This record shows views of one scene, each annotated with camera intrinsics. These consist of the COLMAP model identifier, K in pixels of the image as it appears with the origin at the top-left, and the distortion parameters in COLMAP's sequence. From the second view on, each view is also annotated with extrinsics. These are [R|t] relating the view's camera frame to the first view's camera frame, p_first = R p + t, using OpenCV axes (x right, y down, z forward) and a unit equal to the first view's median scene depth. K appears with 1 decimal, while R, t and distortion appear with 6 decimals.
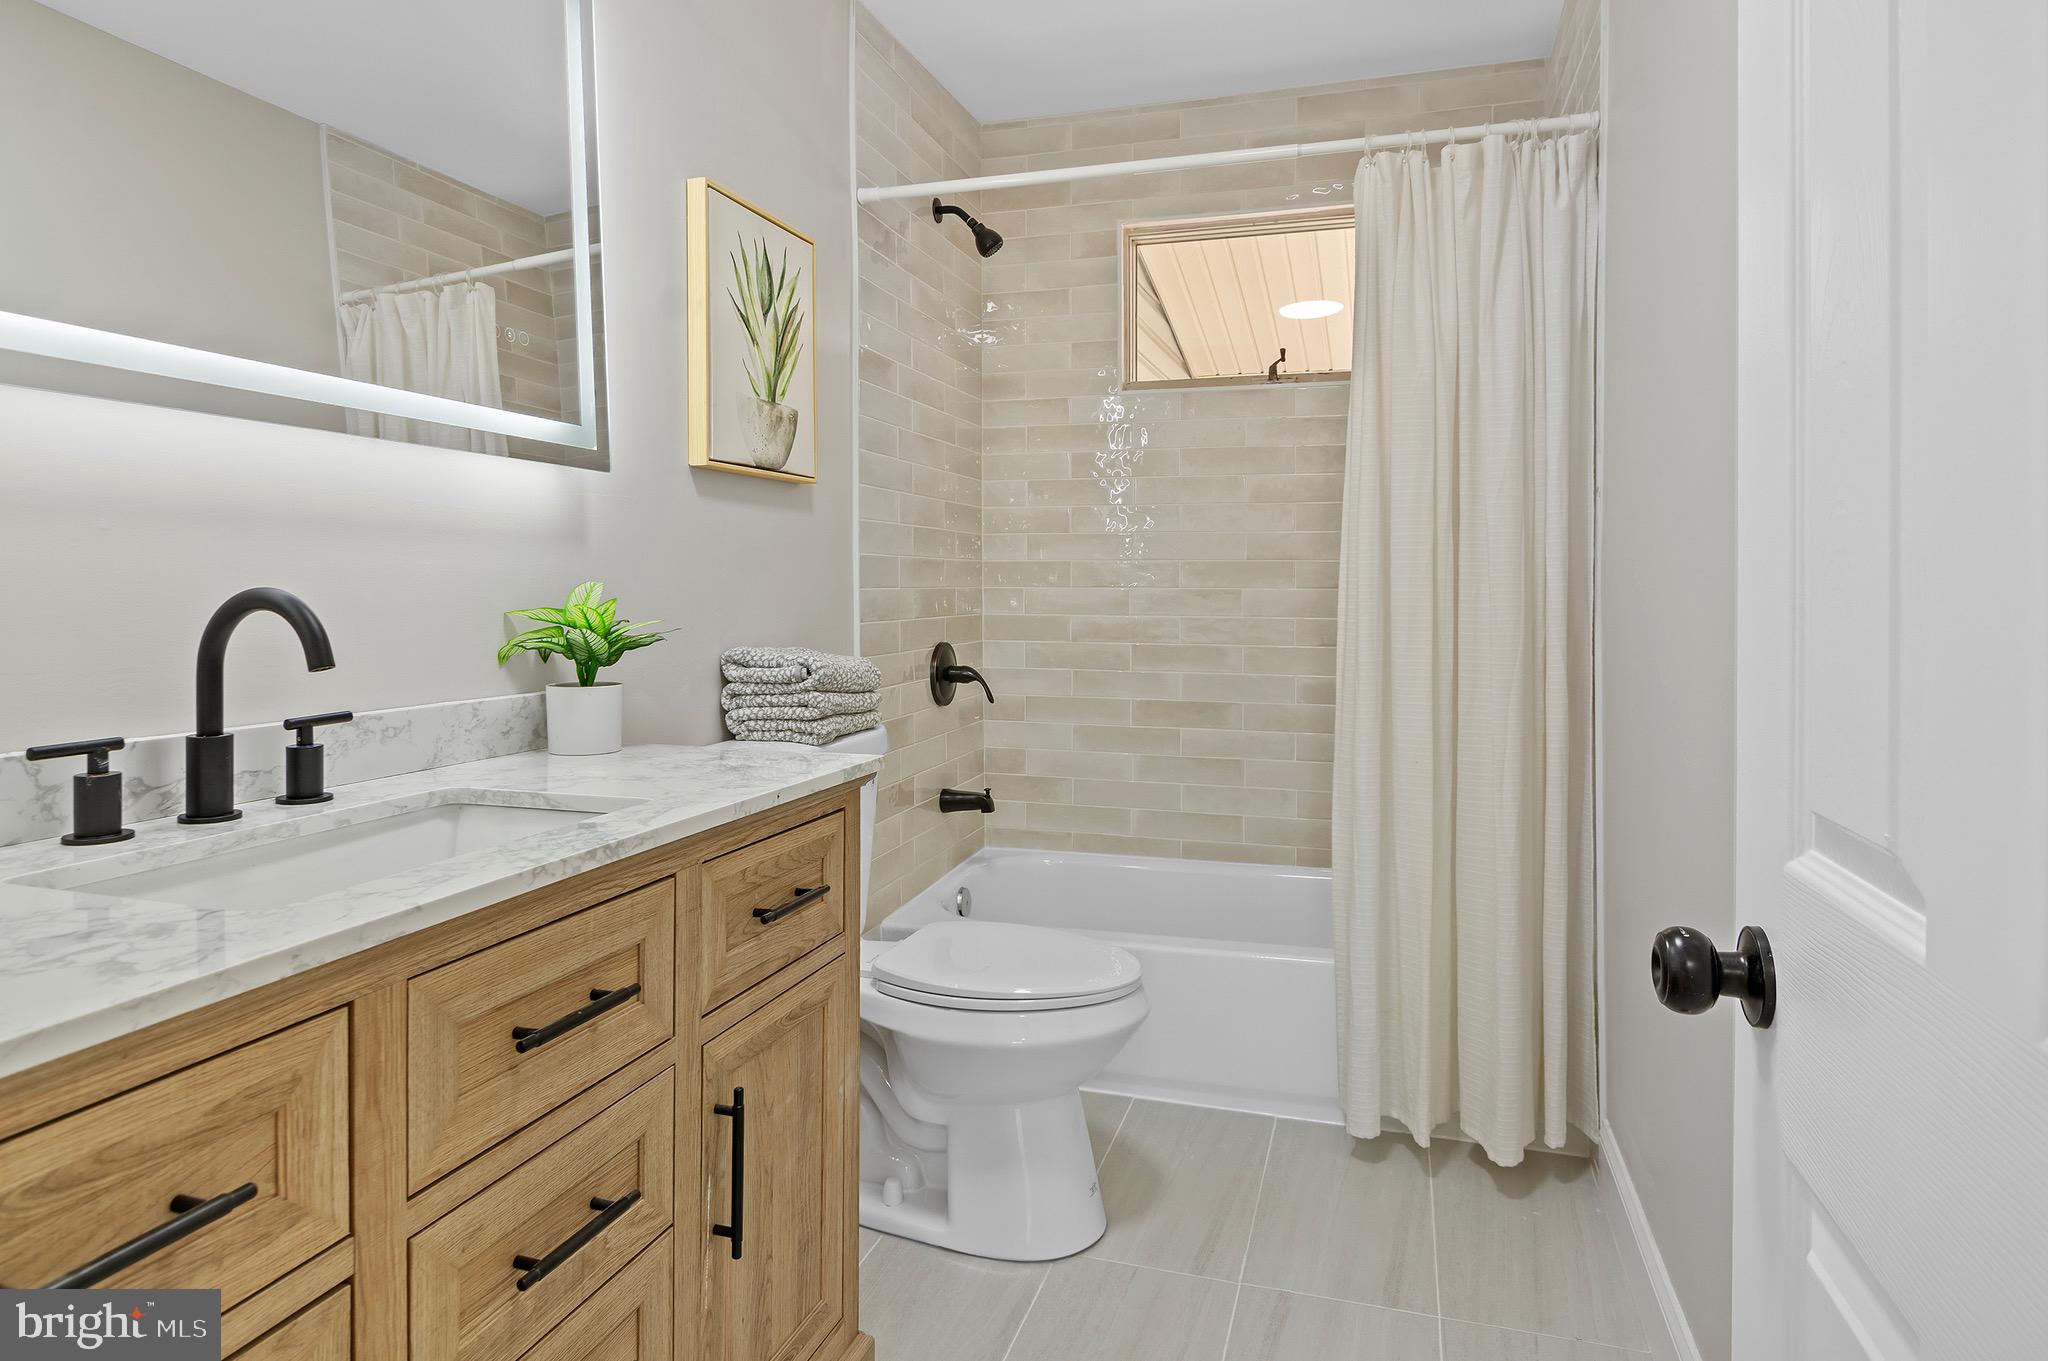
lens RADIAL K [[1186.5, 0, 1020.1], [0, 1186.5, 561.9], [0, 0, 1]] dist [0.002835, -0.011490]
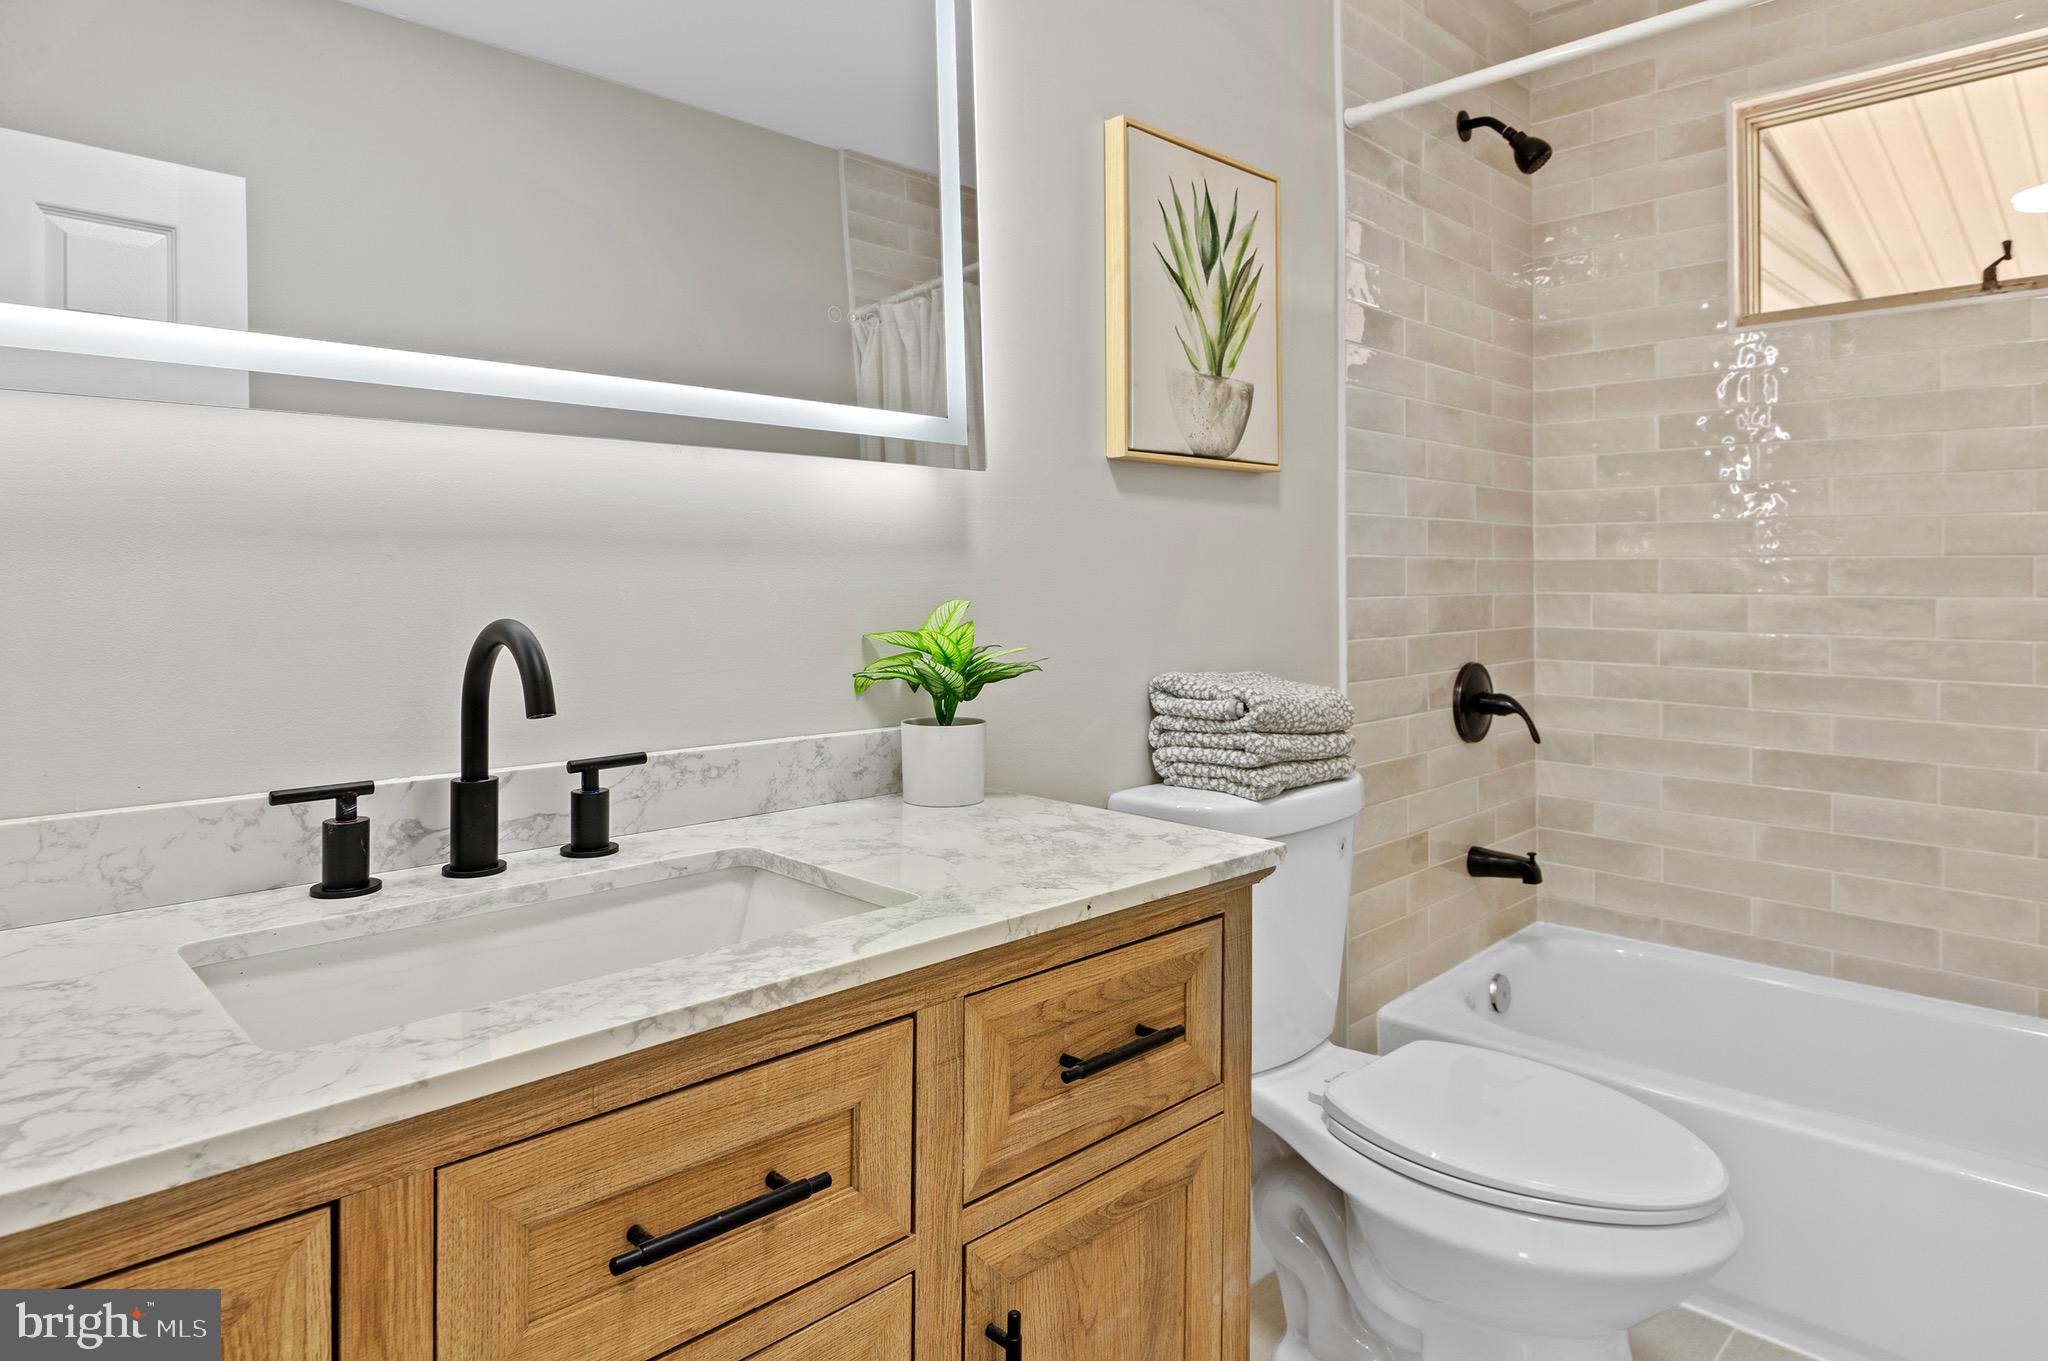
lens RADIAL K [[1186.5, 0, 1020.1], [0, 1186.5, 561.9], [0, 0, 1]] dist [0.002835, -0.011490]
pose [[0.880362, -0.007471, -0.474243, 0.069050], [0.011421, 0.999920, 0.005449, -0.012101], [0.474165, -0.010213, 0.880377, 0.223499]]
